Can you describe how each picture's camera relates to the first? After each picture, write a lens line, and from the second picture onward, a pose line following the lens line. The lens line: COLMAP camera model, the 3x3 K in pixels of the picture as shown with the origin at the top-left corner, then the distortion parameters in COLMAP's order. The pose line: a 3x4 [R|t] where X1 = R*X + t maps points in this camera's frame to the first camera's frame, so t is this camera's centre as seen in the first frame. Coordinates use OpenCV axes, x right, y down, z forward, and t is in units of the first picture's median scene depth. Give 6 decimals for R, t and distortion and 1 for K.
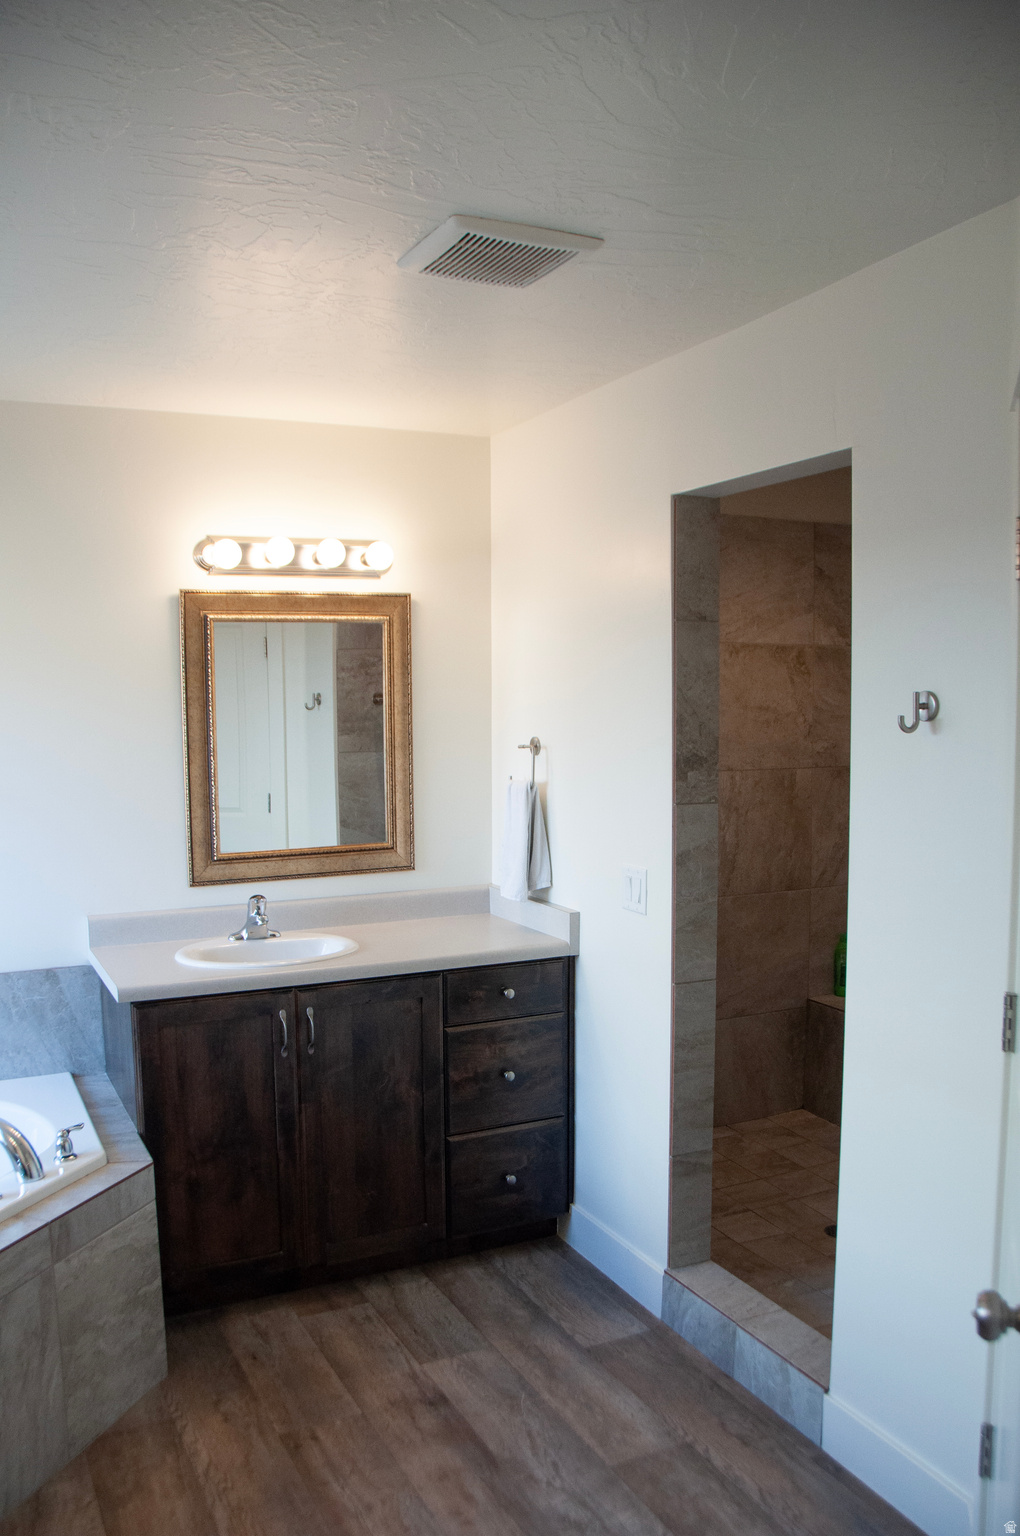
lens RADIAL K [[1216.5, 0, 513.8], [0, 1216.5, 765.8], [0, 0, 1]] dist [-0.137522, 0.060260]
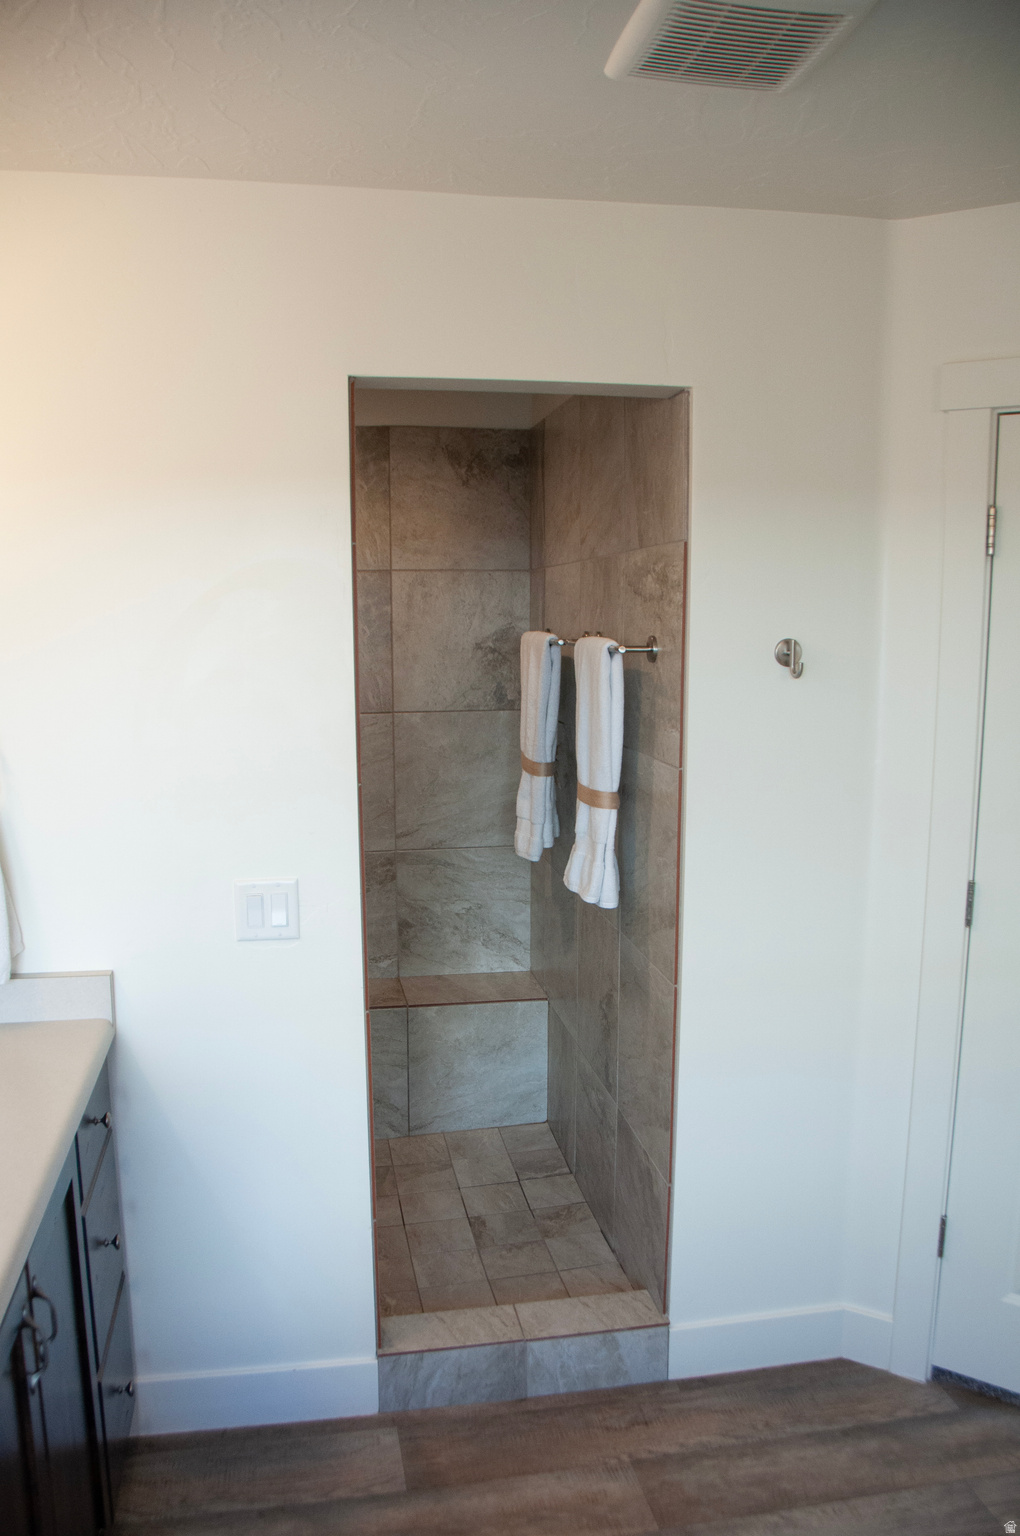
lens RADIAL K [[1216.5, 0, 516.2], [0, 1216.5, 770.7], [0, 0, 1]] dist [-0.137522, 0.060260]
pose [[0.270094, -0.130770, 0.953912, -0.628585], [0.050321, 0.991297, 0.121647, -0.072869], [-0.961518, 0.015146, 0.274324, 0.756496]]
